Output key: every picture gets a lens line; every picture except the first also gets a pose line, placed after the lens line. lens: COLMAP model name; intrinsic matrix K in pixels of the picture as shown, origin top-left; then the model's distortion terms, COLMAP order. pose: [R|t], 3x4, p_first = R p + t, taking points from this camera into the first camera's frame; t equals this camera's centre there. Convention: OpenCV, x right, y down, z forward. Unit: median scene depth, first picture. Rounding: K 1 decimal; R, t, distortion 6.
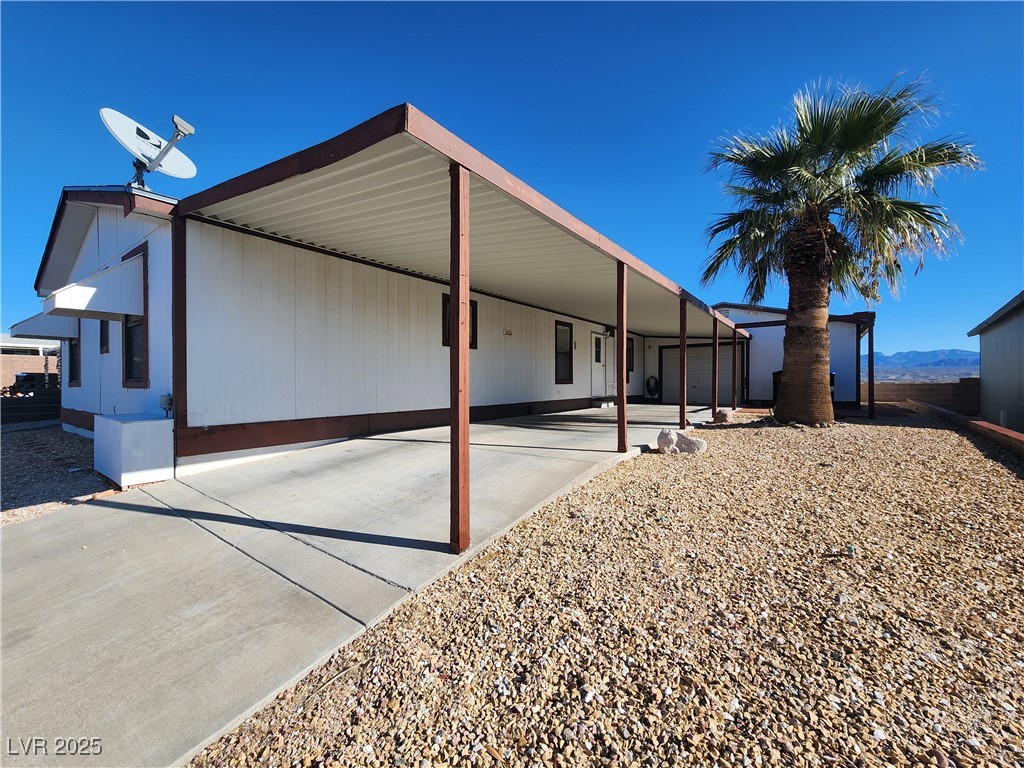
lens RADIAL K [[409.6, 0, 512.0], [0, 409.6, 384.0], [0, 0, 1]] dist [-0.000717, -0.000063]
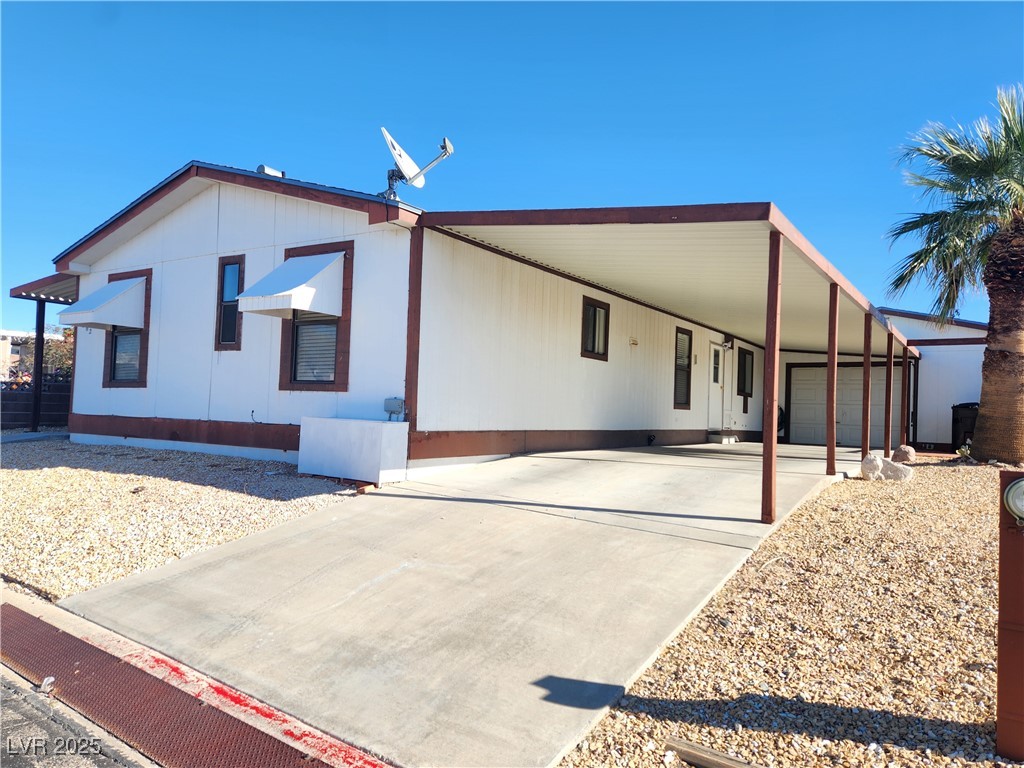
lens RADIAL K [[674.3, 0, 514.0], [0, 674.3, 389.0], [0, 0, 1]] dist [0.067309, -0.058127]
pose [[0.998894, 0.038449, 0.027047, -0.355402], [-0.037436, 0.998613, -0.037032, 0.032416], [-0.028433, 0.035978, 0.998948, -0.408641]]
